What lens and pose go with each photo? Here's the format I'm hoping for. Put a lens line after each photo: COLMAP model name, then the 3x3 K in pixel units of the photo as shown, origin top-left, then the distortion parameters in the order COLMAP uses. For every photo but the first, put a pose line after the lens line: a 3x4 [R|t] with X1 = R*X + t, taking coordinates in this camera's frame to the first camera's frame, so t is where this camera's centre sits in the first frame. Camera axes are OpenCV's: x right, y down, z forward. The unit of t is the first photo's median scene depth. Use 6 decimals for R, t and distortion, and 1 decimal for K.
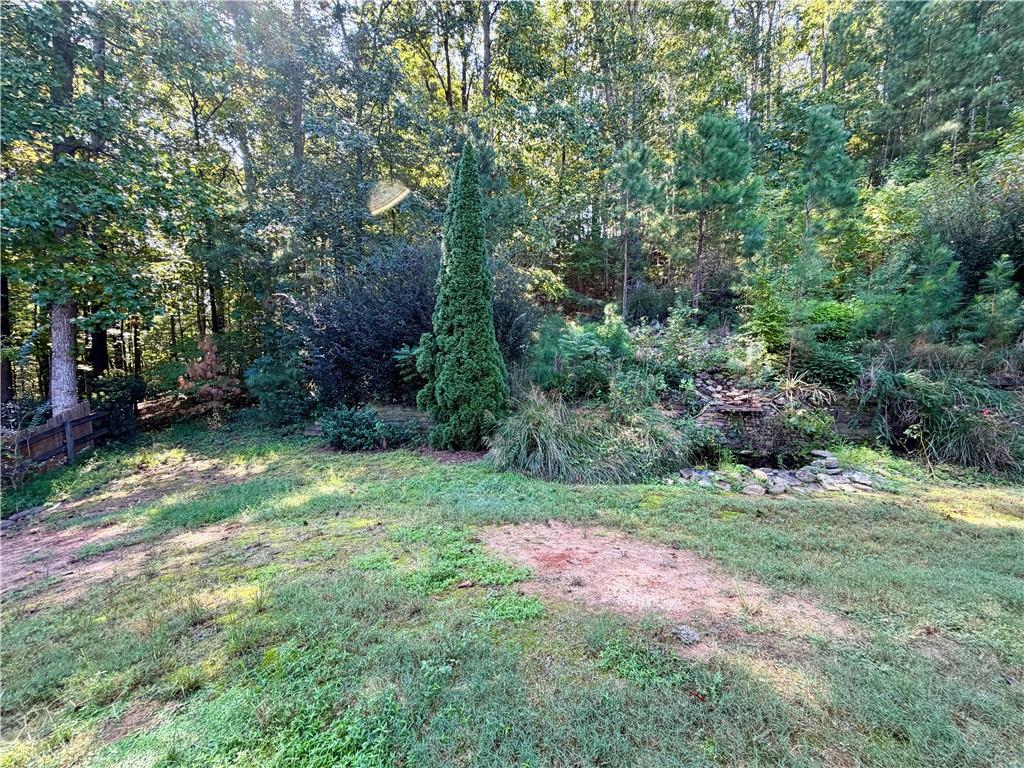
lens RADIAL K [[407.8, 0, 510.7], [0, 407.8, 382.1], [0, 0, 1]] dist [0.000790, 0.000631]
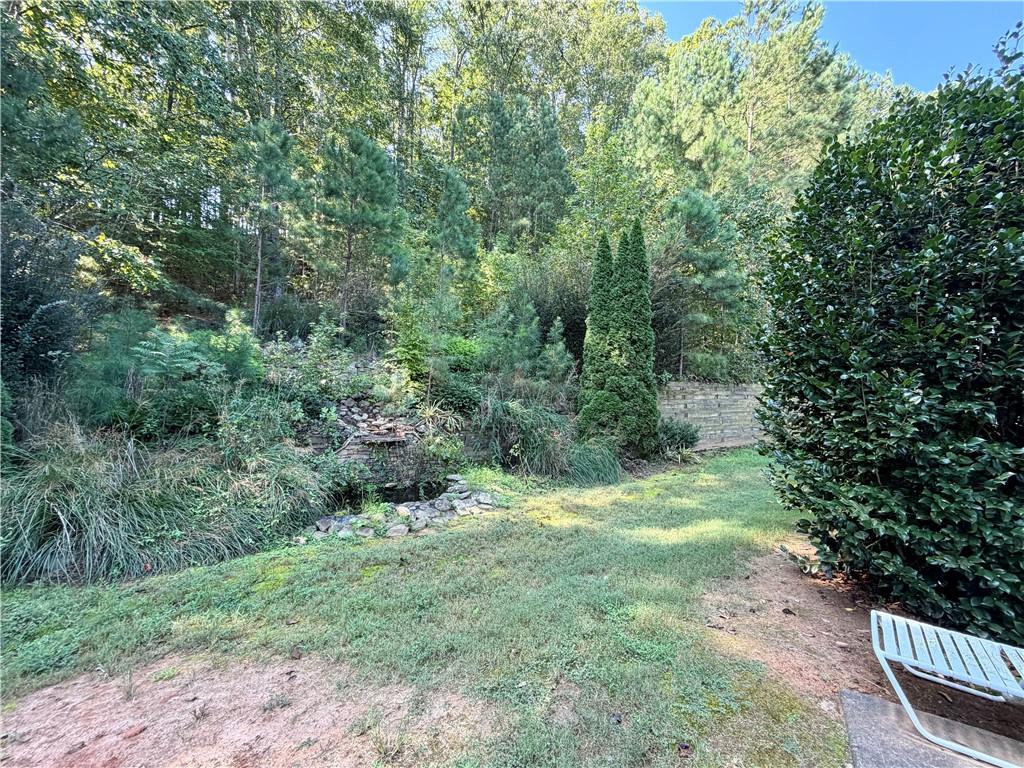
lens RADIAL K [[407.8, 0, 509.8], [0, 407.8, 388.6], [0, 0, 1]] dist [0.000790, 0.000631]
pose [[0.694852, 0.024221, 0.718744, 0.075250], [0.003959, 0.999289, -0.037502, -0.012484], [-0.719142, 0.028904, 0.694262, 0.123602]]
